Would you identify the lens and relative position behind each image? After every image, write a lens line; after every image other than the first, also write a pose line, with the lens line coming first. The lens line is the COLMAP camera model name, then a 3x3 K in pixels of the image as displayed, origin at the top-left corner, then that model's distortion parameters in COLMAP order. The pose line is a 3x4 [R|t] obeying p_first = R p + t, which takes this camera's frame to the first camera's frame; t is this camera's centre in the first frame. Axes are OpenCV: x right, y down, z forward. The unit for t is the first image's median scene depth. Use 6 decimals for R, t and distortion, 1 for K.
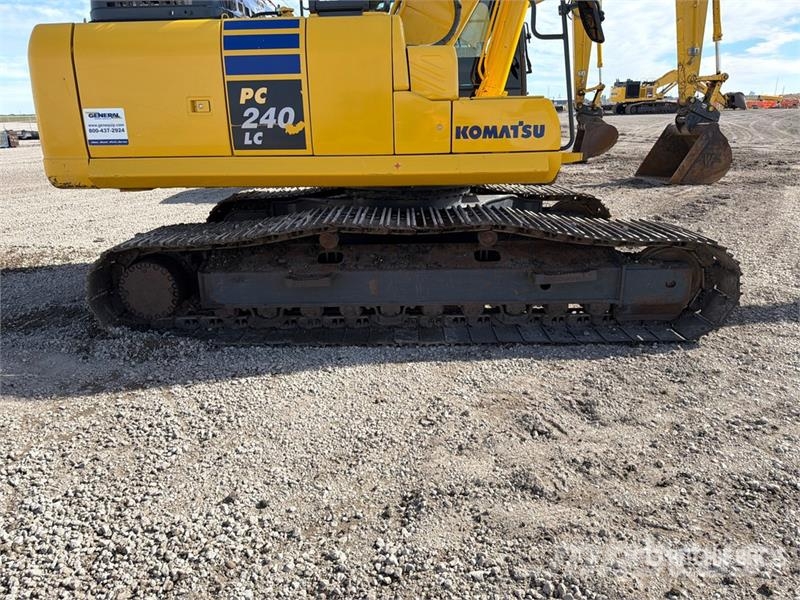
lens RADIAL K [[561.1, 0, 397.0], [0, 561.1, 297.3], [0, 0, 1]] dist [0.080606, -0.106280]
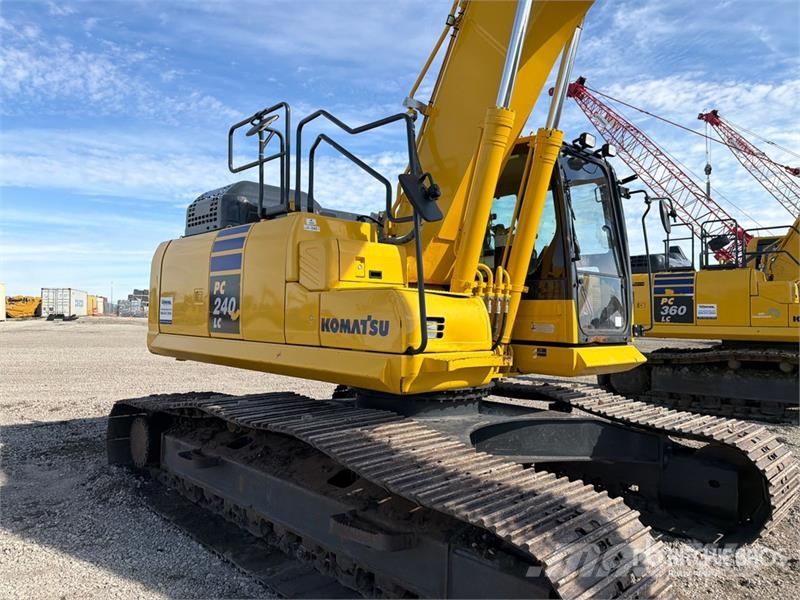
lens RADIAL K [[561.1, 0, 397.0], [0, 561.1, 297.3], [0, 0, 1]] dist [0.080606, -0.106280]
pose [[0.709849, 0.007766, -0.704311, 0.809111], [-0.238222, 0.943659, -0.229690, -0.156132], [0.662846, 0.330828, 0.671706, 0.464956]]
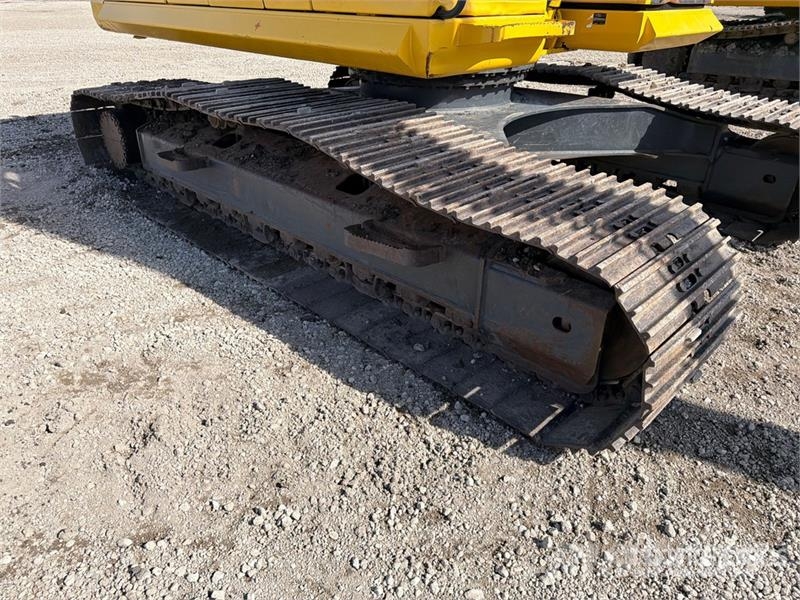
lens RADIAL K [[561.1, 0, 397.0], [0, 561.1, 297.3], [0, 0, 1]] dist [0.080606, -0.106280]
pose [[0.718854, 0.352566, -0.599121, 0.679578], [-0.225702, 0.933526, 0.278546, -0.153519], [0.657501, -0.065011, 0.750644, 0.555484]]
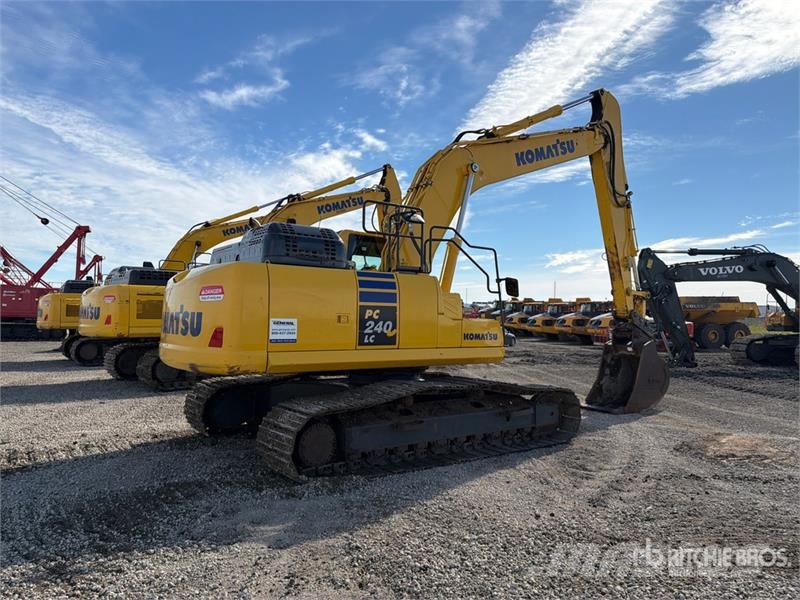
lens RADIAL K [[561.1, 0, 397.0], [0, 561.1, 297.3], [0, 0, 1]] dist [0.080606, -0.106280]
pose [[0.791933, 0.054900, 0.608135, -1.175951], [0.151613, 0.947081, -0.282934, 0.069910], [-0.591486, 0.316266, 0.741701, -0.263370]]
